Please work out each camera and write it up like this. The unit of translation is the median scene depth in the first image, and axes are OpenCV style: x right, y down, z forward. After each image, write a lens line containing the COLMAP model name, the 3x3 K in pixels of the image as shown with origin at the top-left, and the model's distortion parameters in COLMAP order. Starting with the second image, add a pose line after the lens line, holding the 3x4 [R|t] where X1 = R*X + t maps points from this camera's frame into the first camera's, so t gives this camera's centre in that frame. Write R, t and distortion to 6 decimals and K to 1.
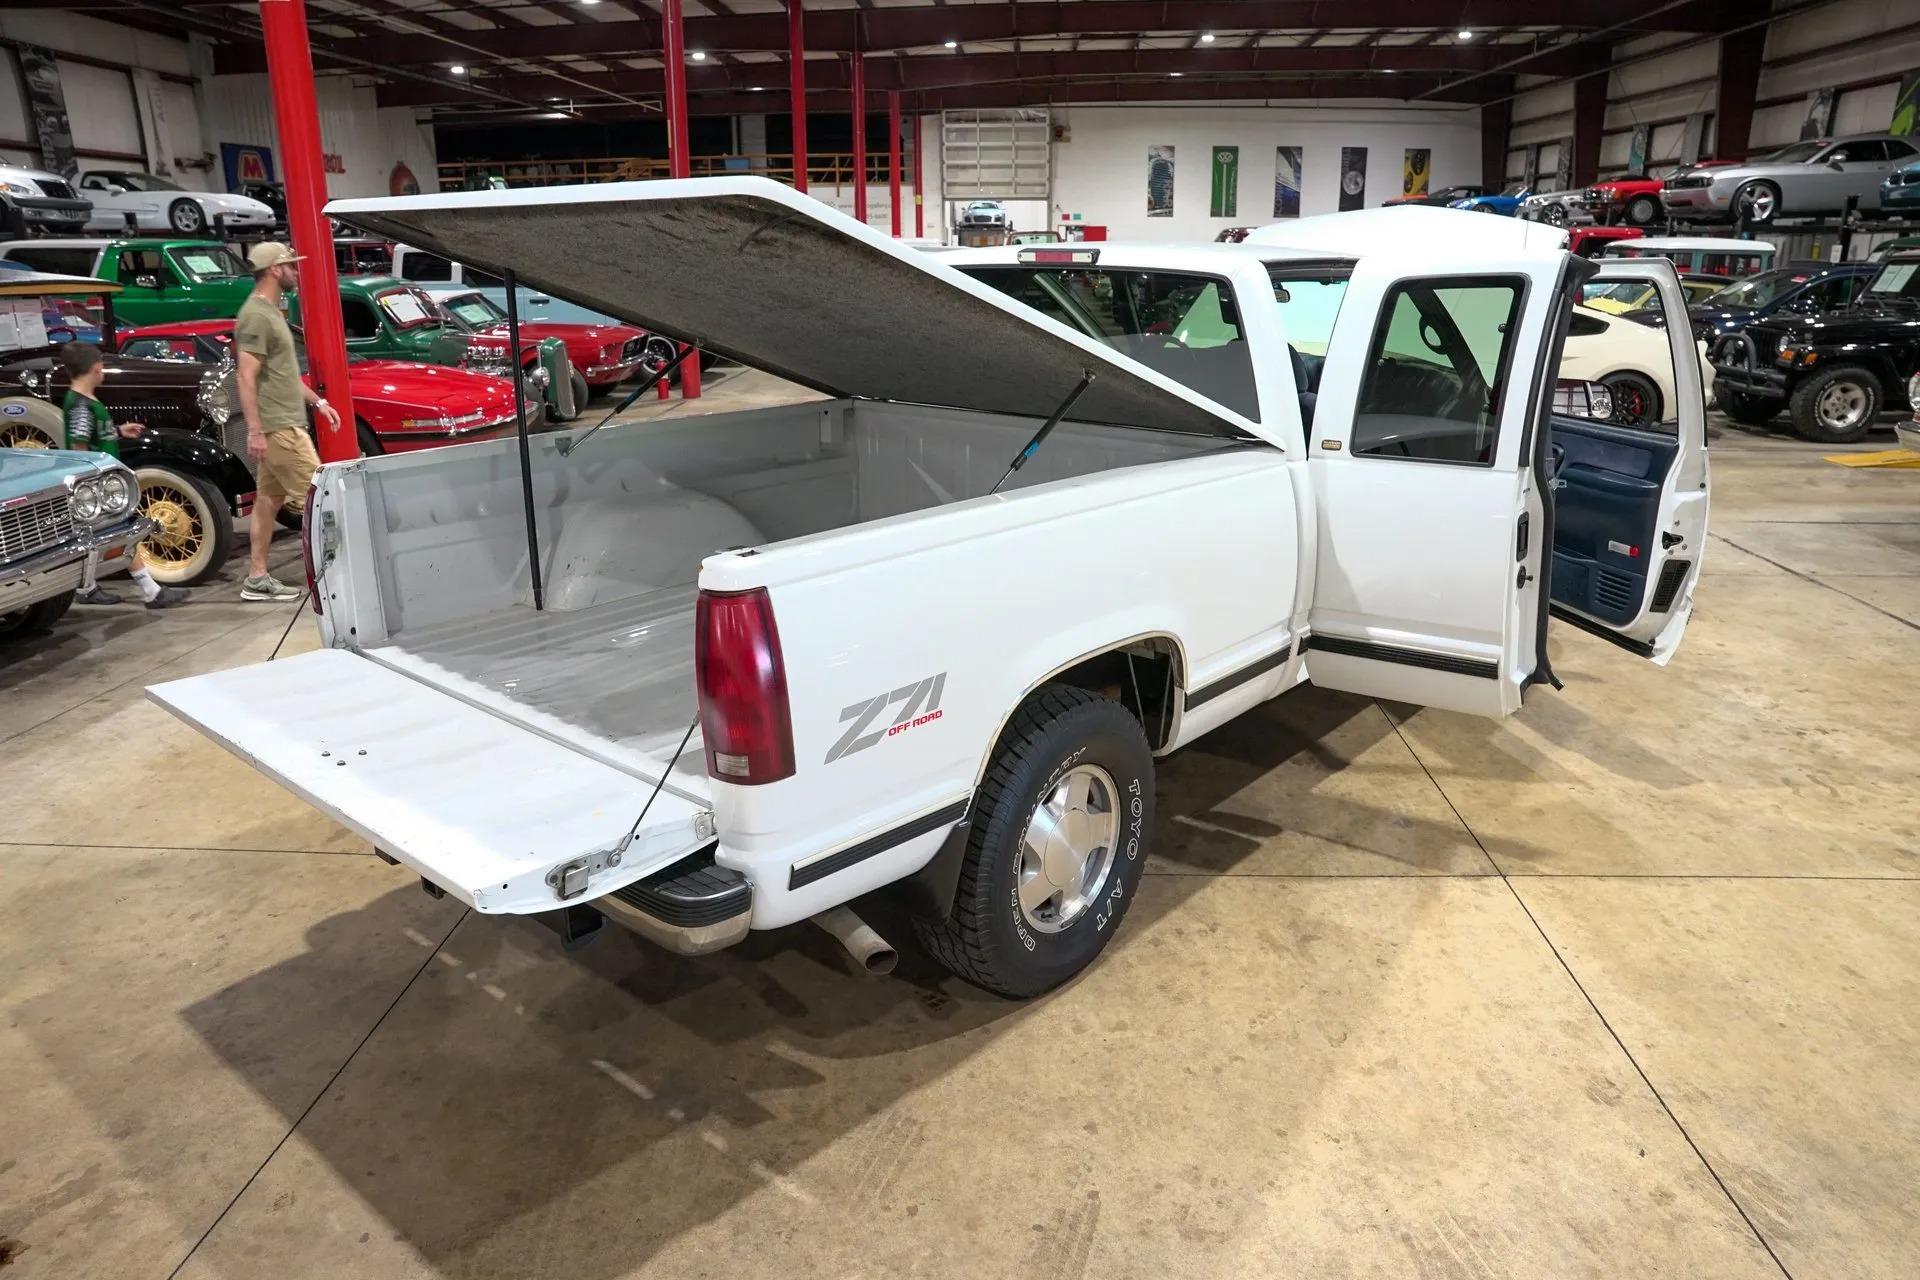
lens RADIAL K [[1310.8, 0, 964.2], [0, 1310.8, 637.9], [0, 0, 1]] dist [-0.135744, 0.103789]
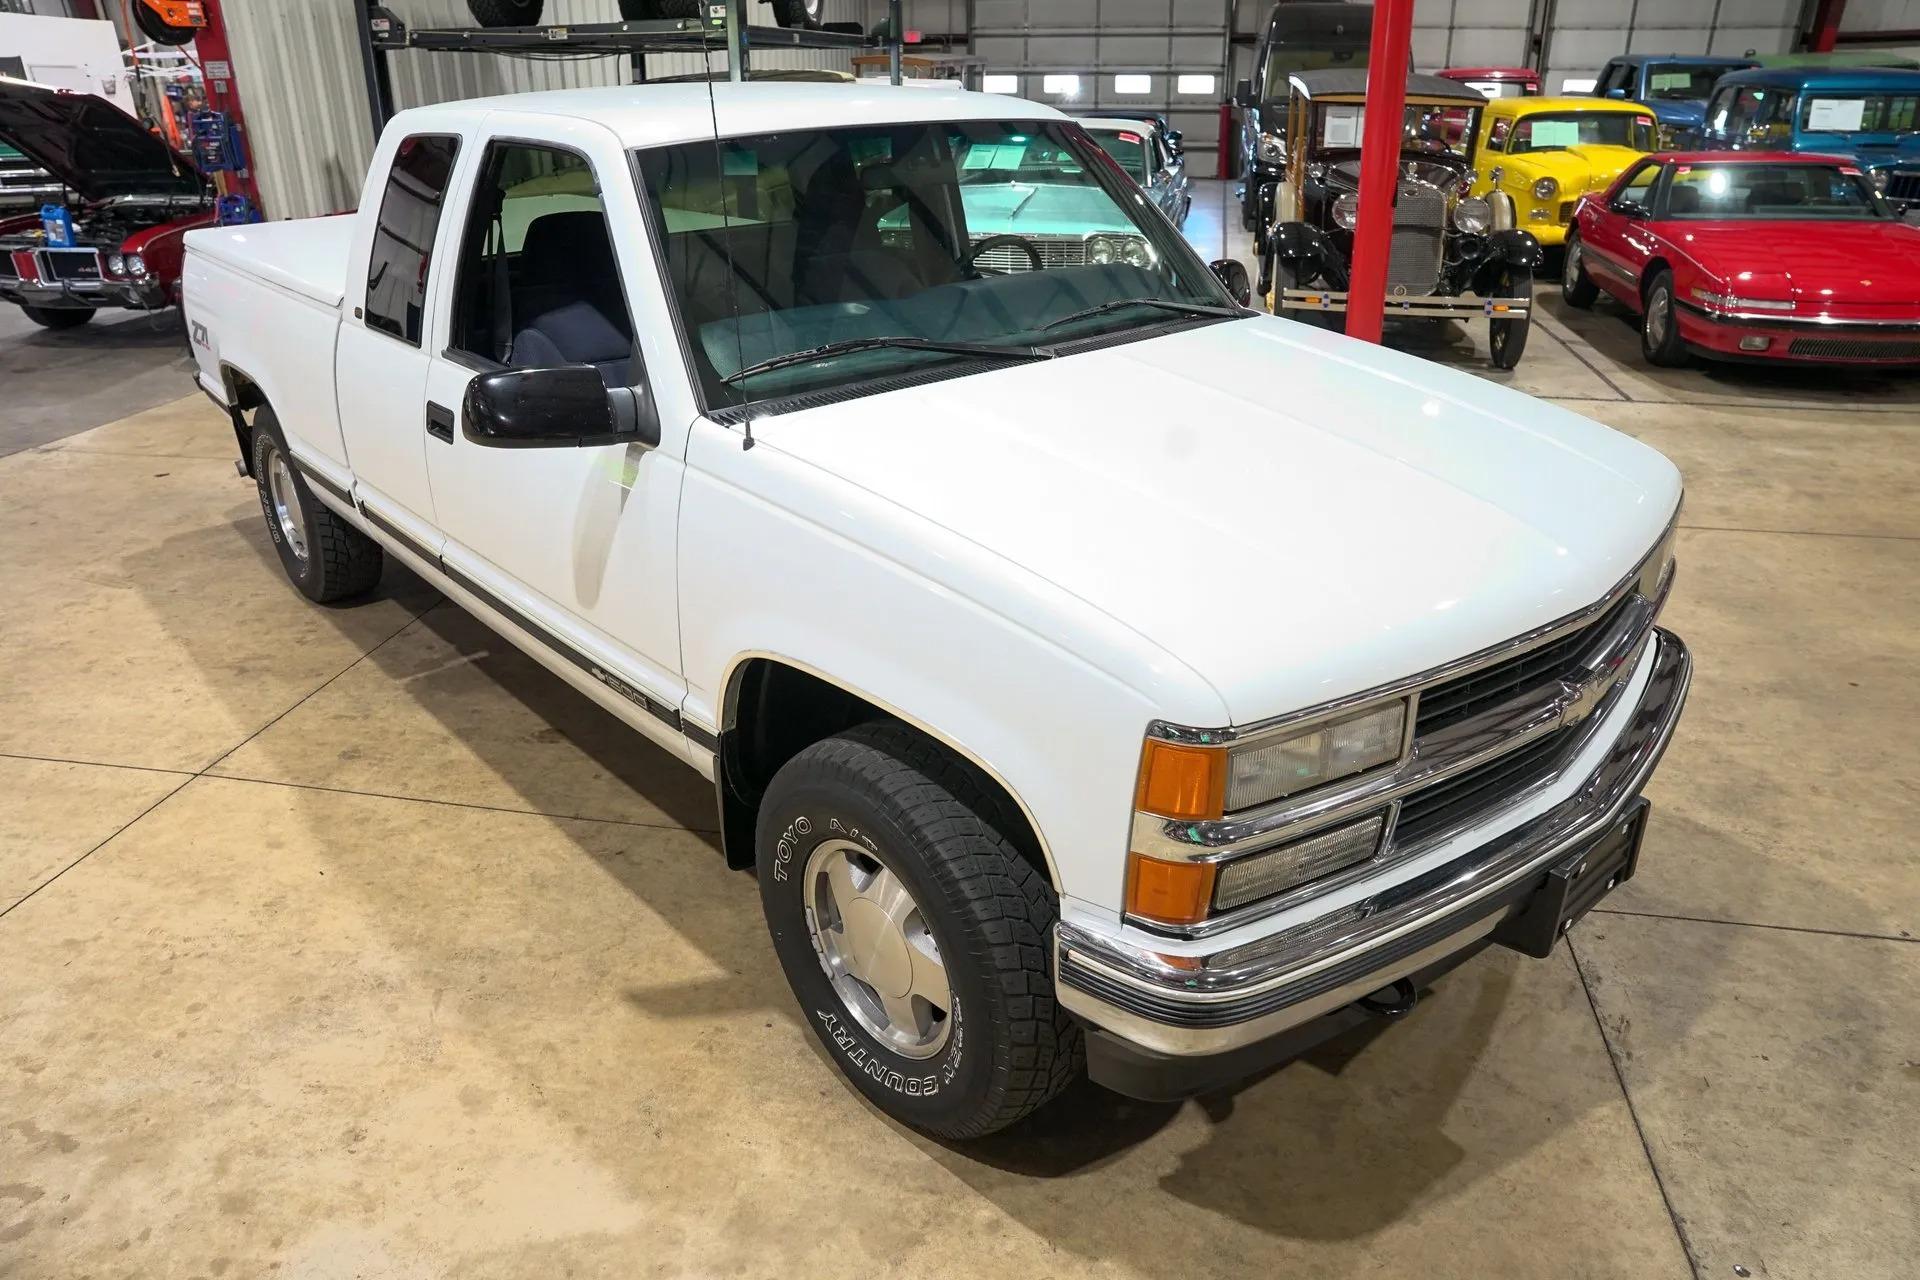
lens RADIAL K [[1310.8, 0, 963.6], [0, 1310.8, 638.2], [0, 0, 1]] dist [-0.135744, 0.103789]
pose [[-0.131192, 0.409865, -0.902662, 1.257226], [-0.285414, 0.856364, 0.430325, -0.516612], [0.949383, 0.314087, 0.004633, 1.632569]]
